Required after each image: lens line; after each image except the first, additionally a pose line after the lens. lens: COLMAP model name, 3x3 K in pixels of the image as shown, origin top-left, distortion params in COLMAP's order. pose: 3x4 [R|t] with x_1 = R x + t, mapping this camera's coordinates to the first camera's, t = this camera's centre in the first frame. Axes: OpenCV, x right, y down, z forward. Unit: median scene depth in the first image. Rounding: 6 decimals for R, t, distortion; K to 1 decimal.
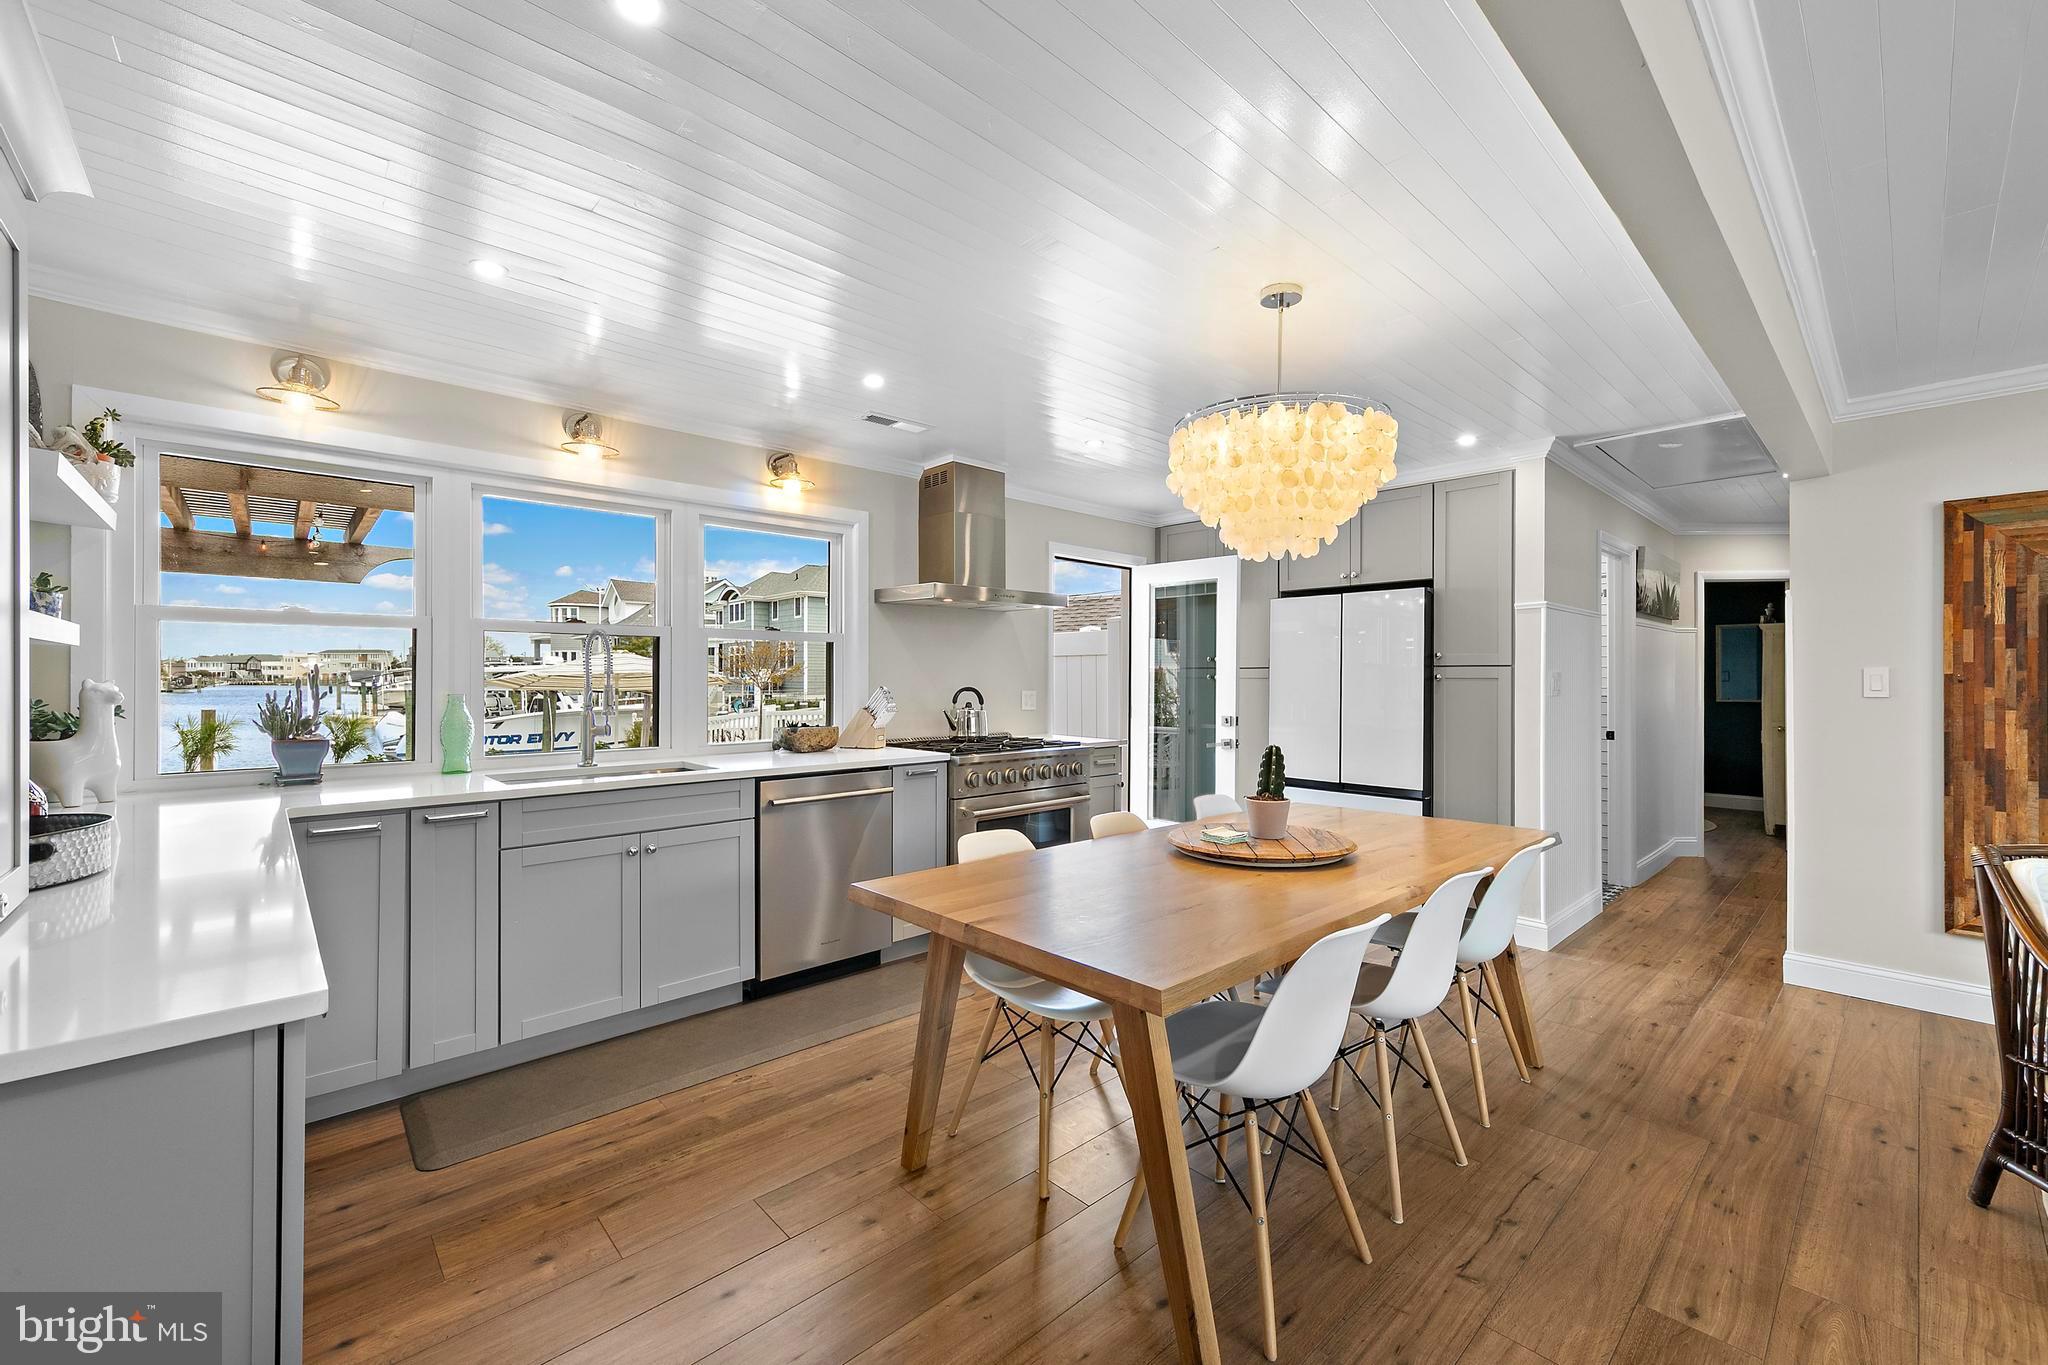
lens RADIAL K [[822.4, 0, 1028.4], [0, 822.4, 671.7], [0, 0, 1]] dist [0.001870, 0.000312]
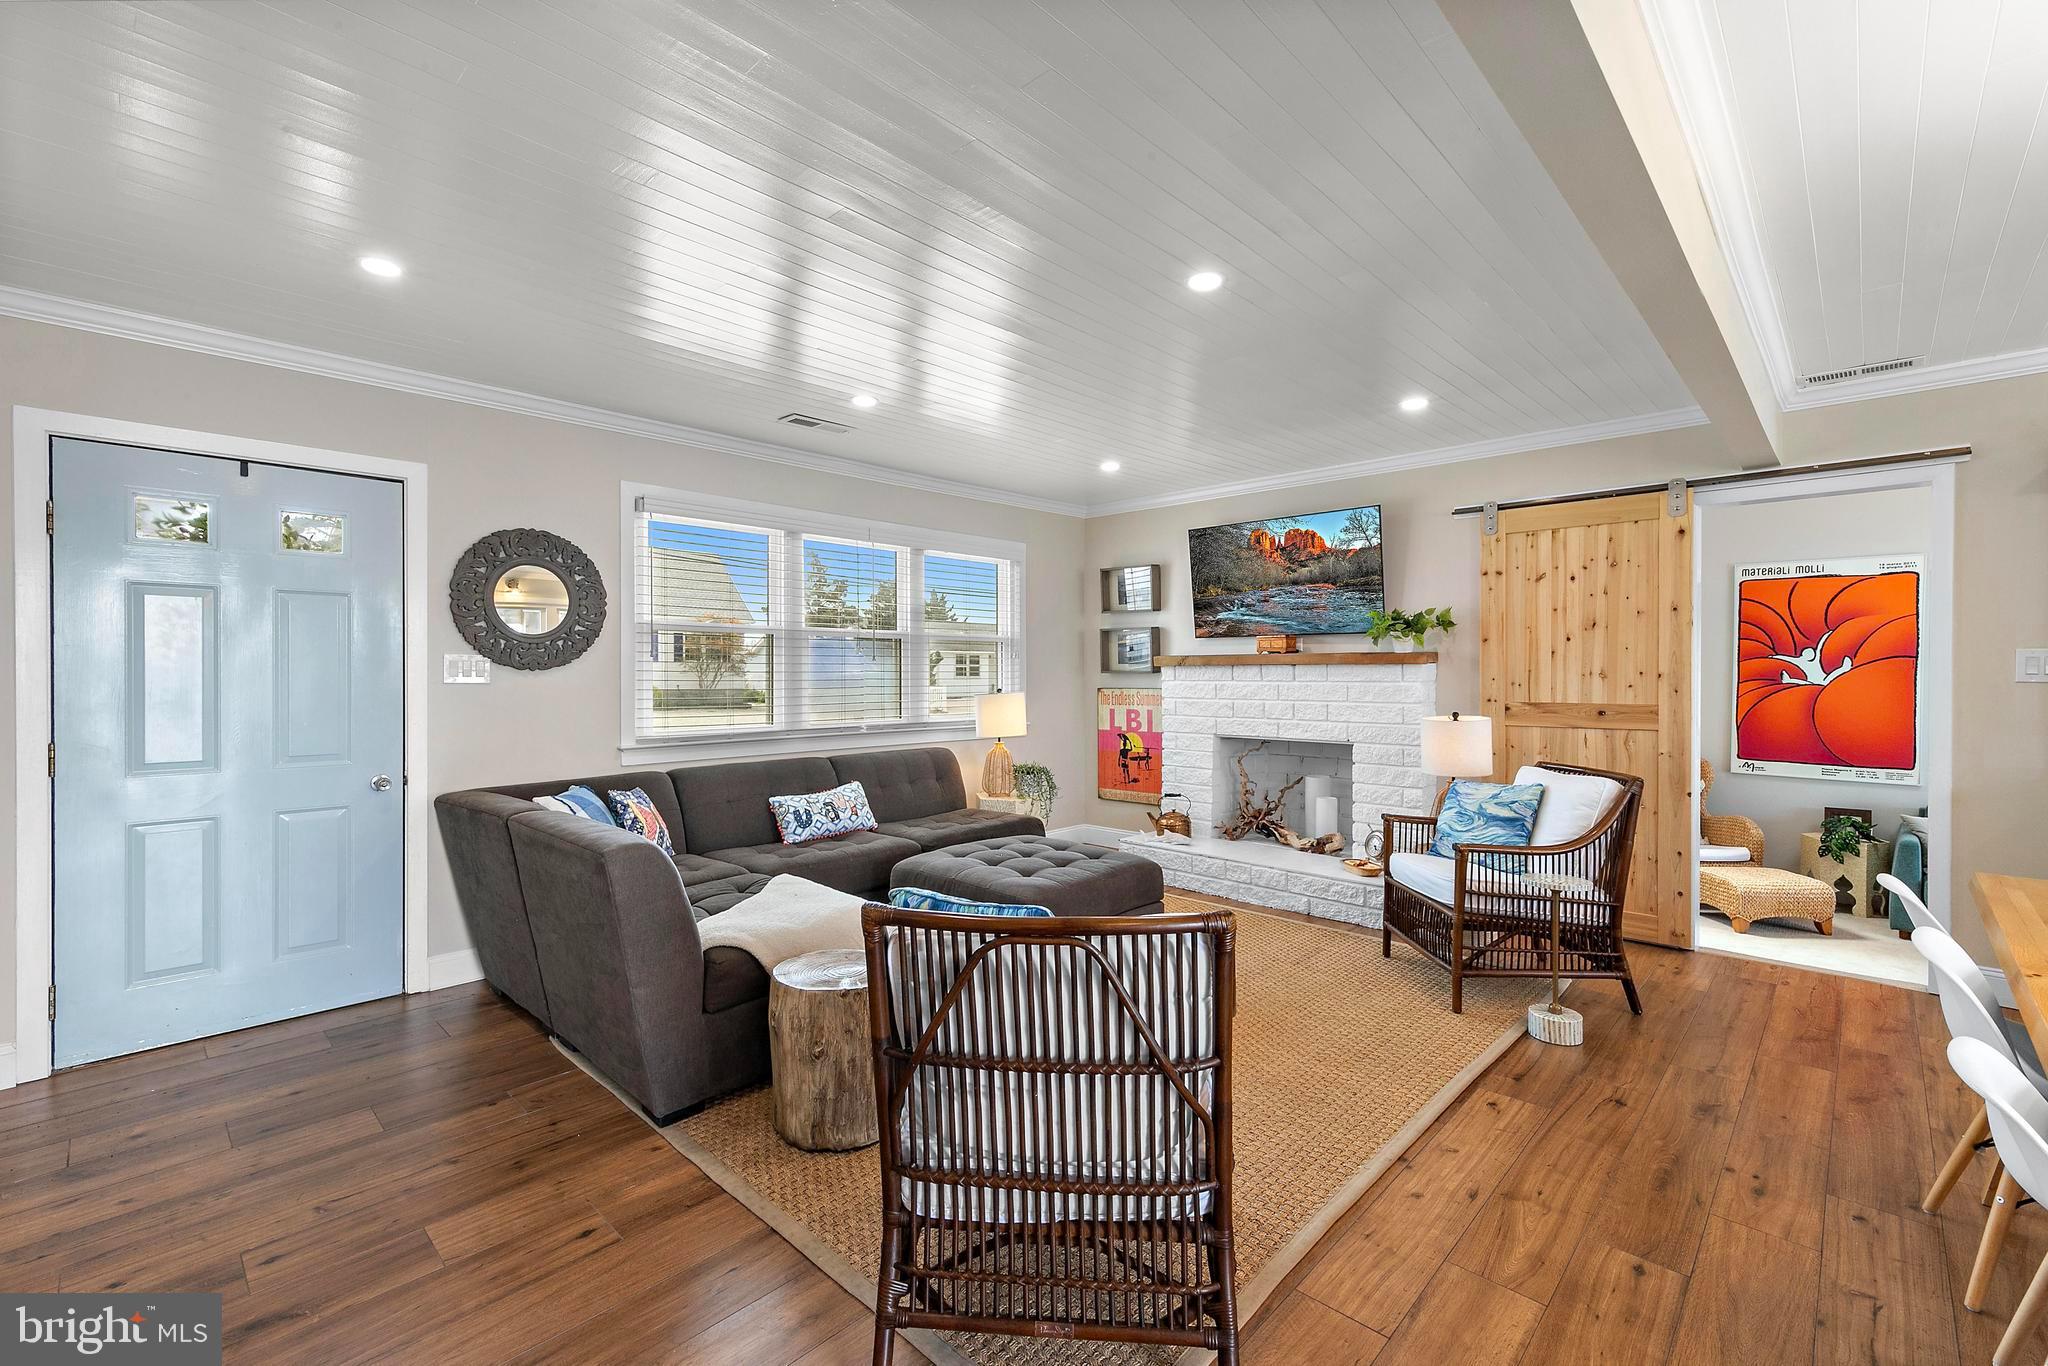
lens RADIAL K [[909.6, 0, 1011.6], [0, 909.6, 676.8], [0, 0, 1]] dist [0.003955, -0.000613]
pose [[-0.997784, -0.000362, -0.066529, 0.885402], [-0.000411, 1.000000, 0.000723, 0.012610], [0.066529, 0.000749, -0.997784, 1.110007]]
